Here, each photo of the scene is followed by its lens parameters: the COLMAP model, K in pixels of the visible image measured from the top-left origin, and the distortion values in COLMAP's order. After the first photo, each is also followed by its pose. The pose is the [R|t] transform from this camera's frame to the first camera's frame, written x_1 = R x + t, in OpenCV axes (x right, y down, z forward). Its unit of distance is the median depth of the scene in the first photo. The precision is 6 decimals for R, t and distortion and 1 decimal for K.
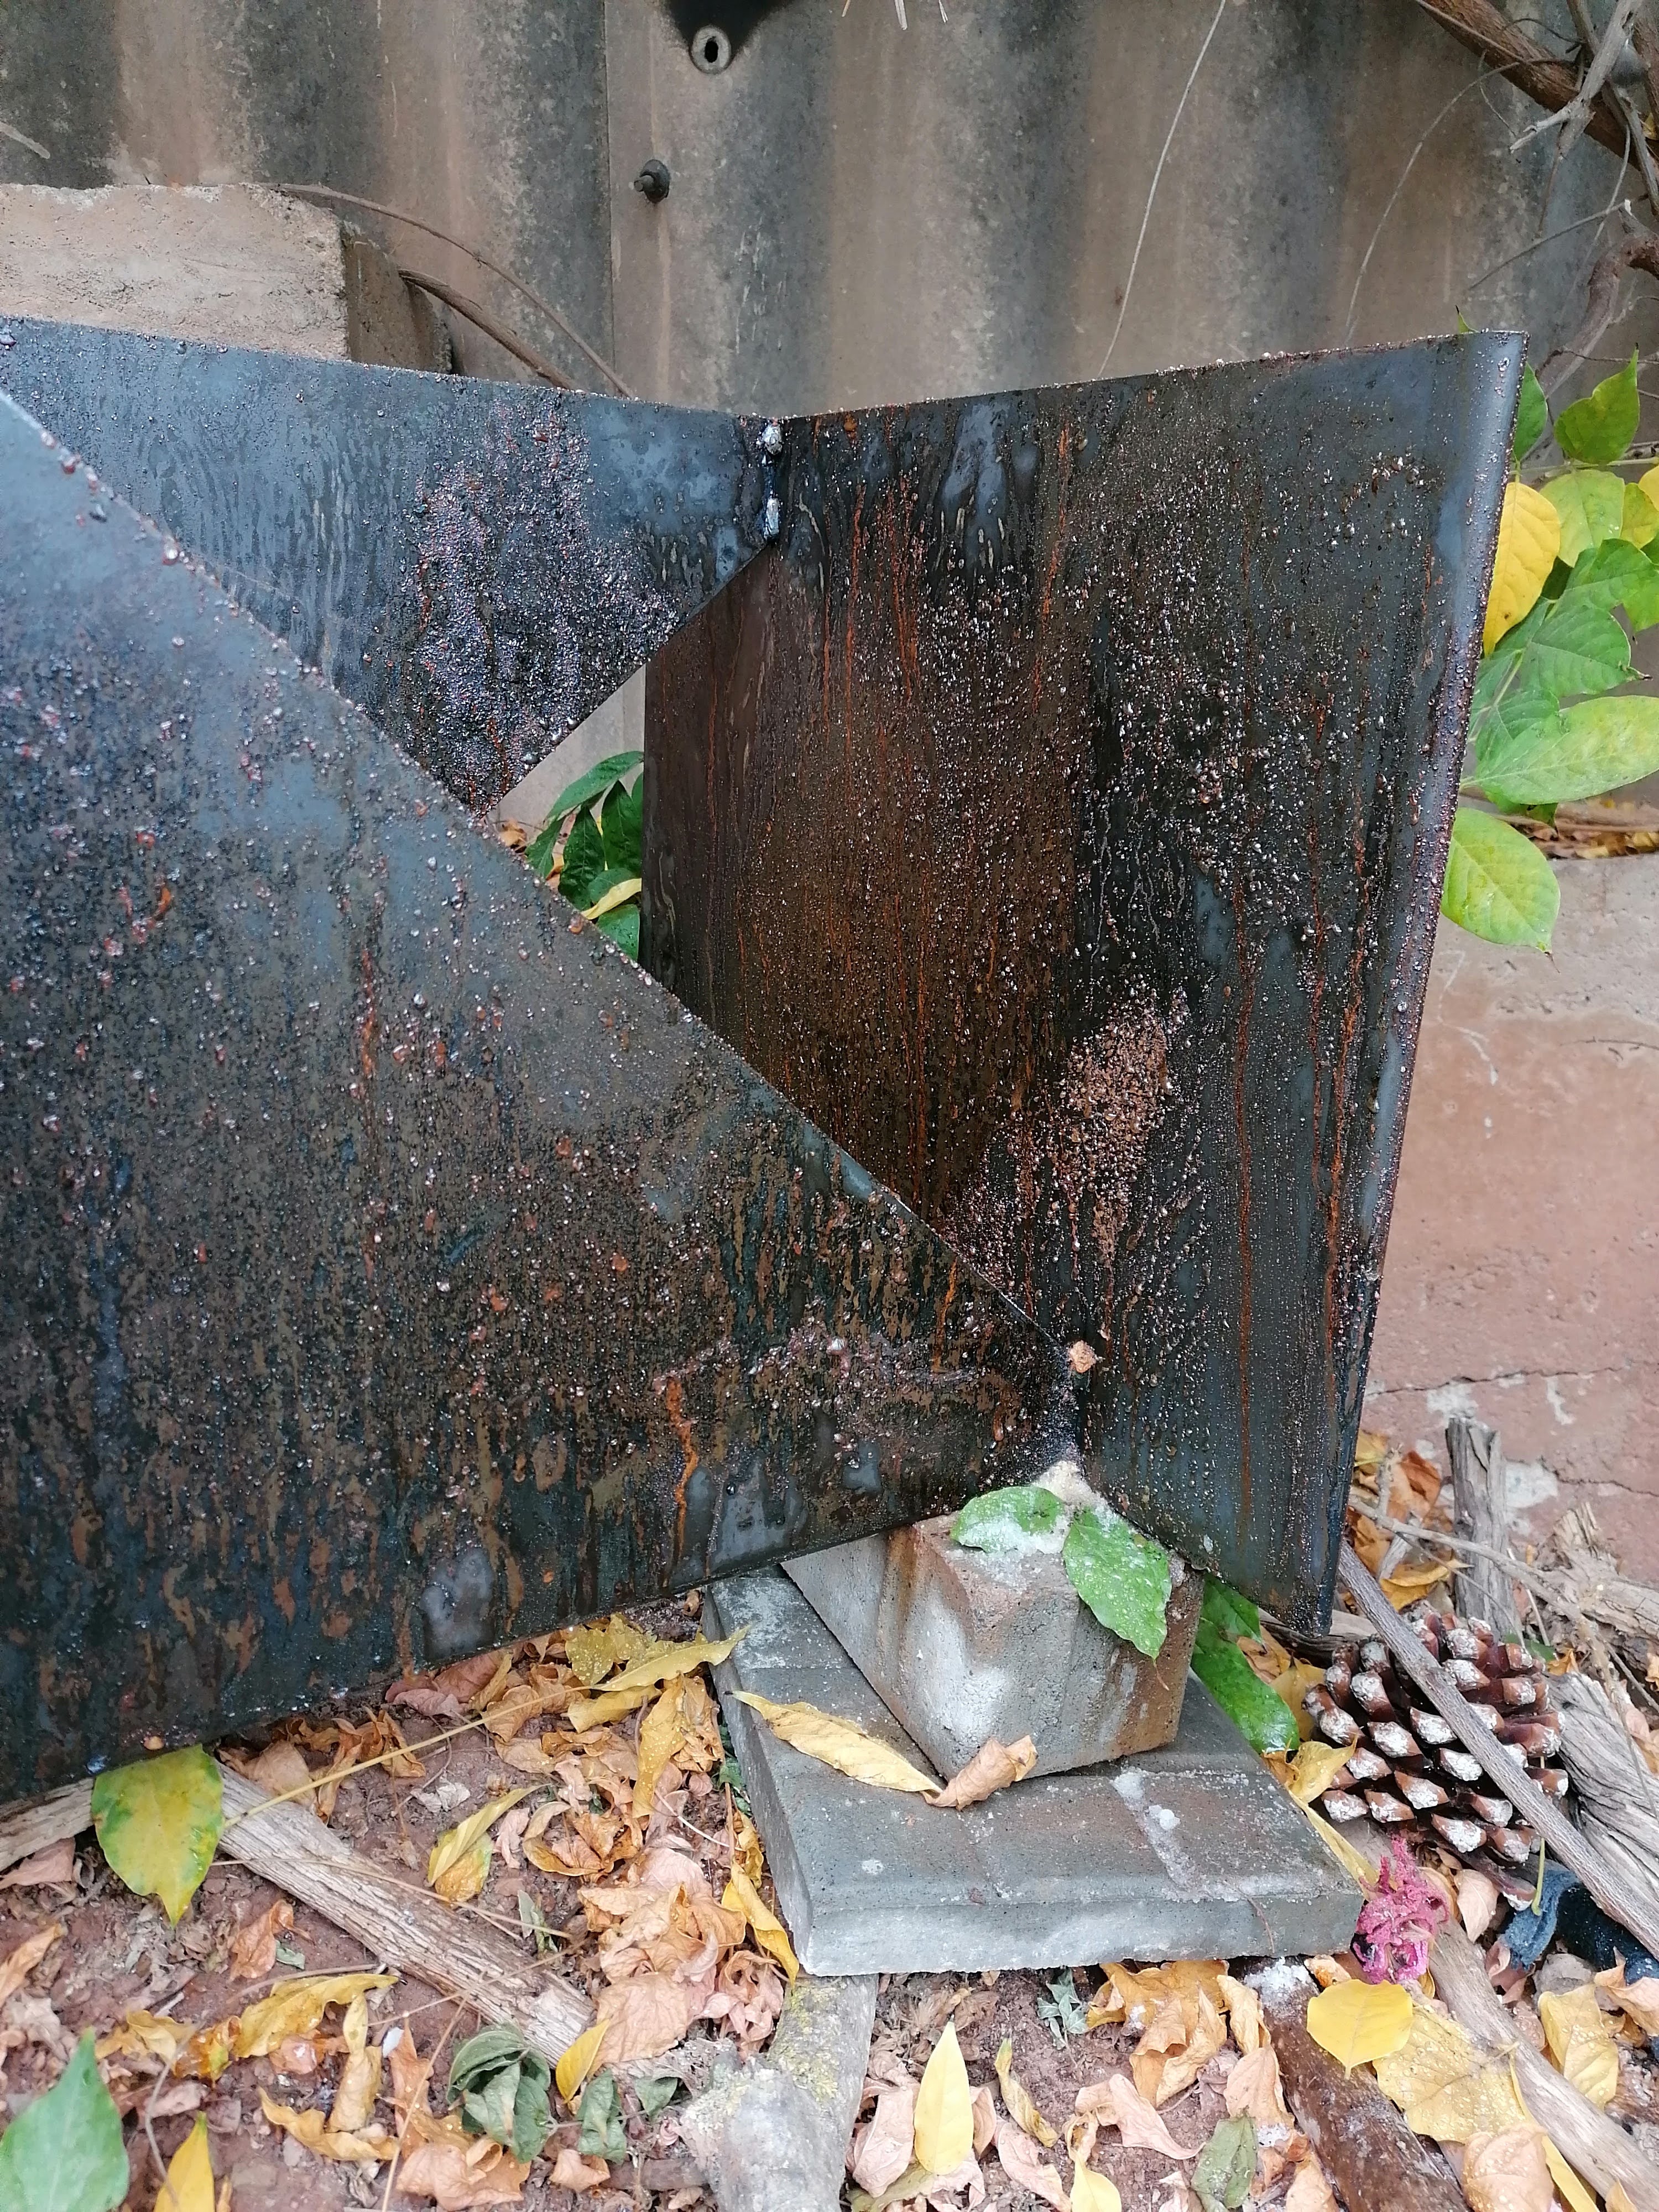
lens RADIAL K [[1719.0, 0, 827.3], [0, 1719.0, 1108.7], [0, 0, 1]] dist [0.008103, 0.002438]
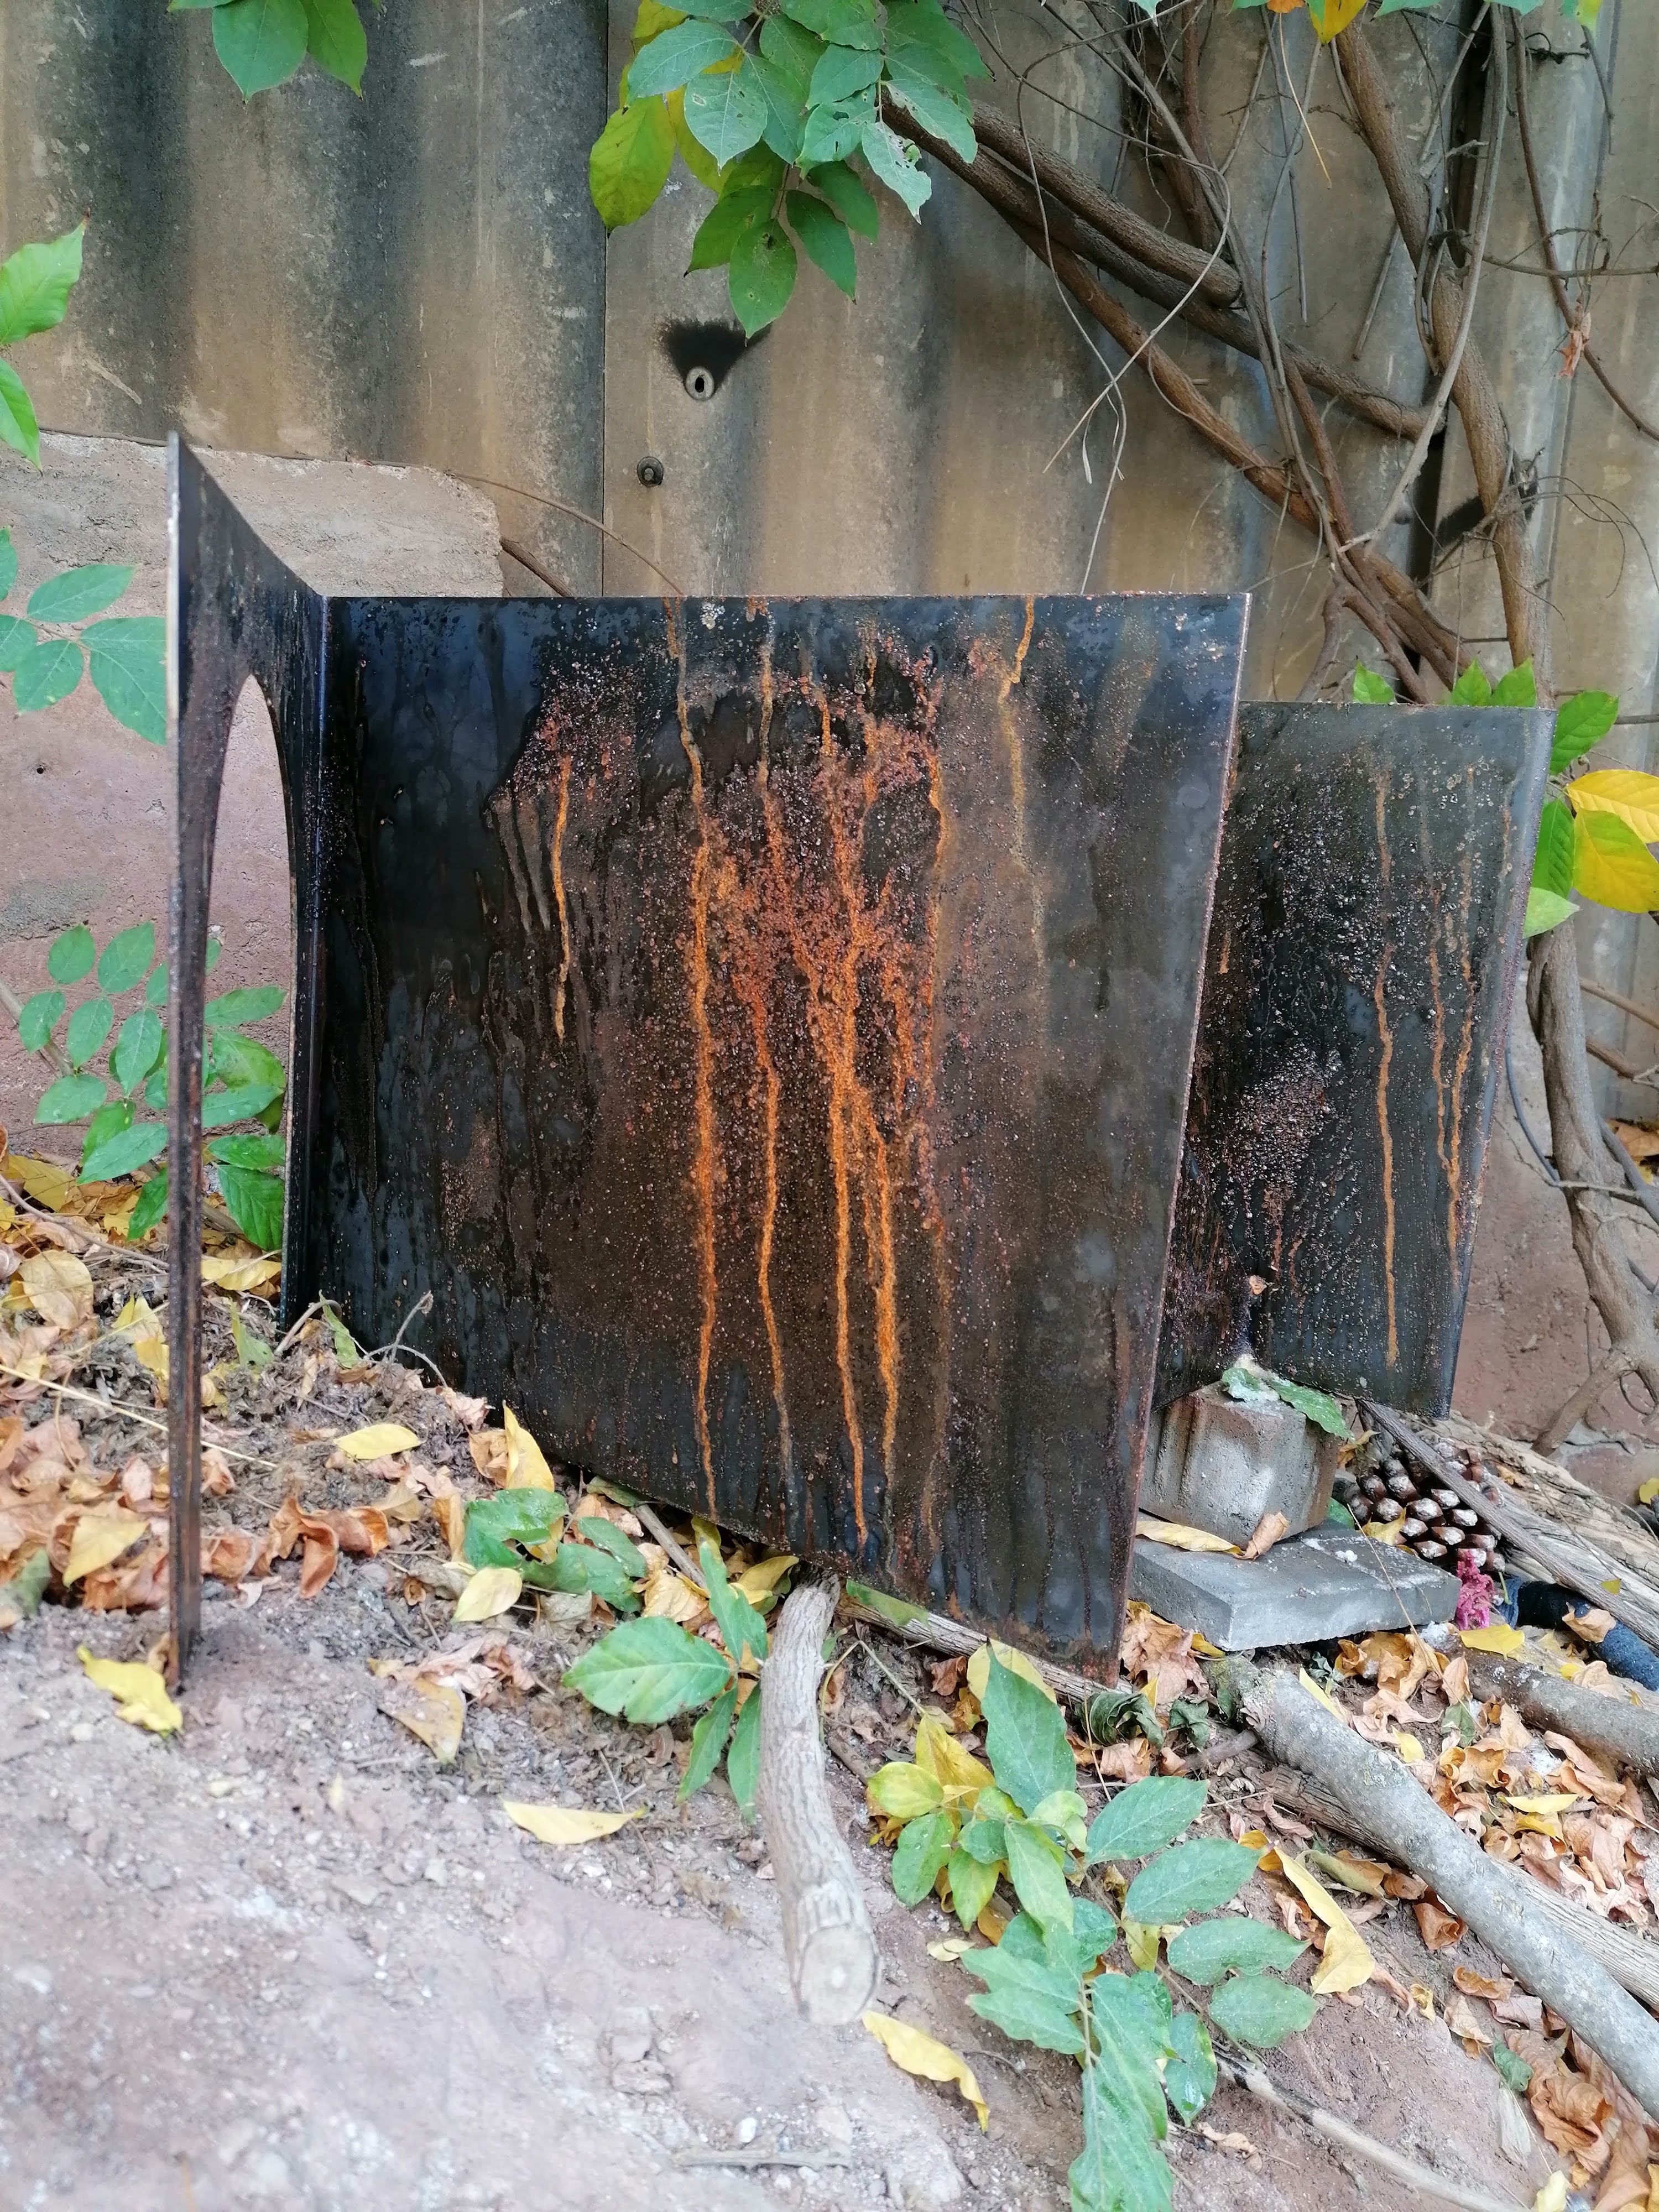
lens RADIAL K [[1719.0, 0, 832.3], [0, 1719.0, 1102.1], [0, 0, 1]] dist [0.008103, 0.002438]
pose [[0.936171, -0.034362, 0.349862, -0.763512], [0.064213, 0.995183, -0.074079, 0.067038], [-0.345632, 0.091816, 0.933868, -0.369901]]
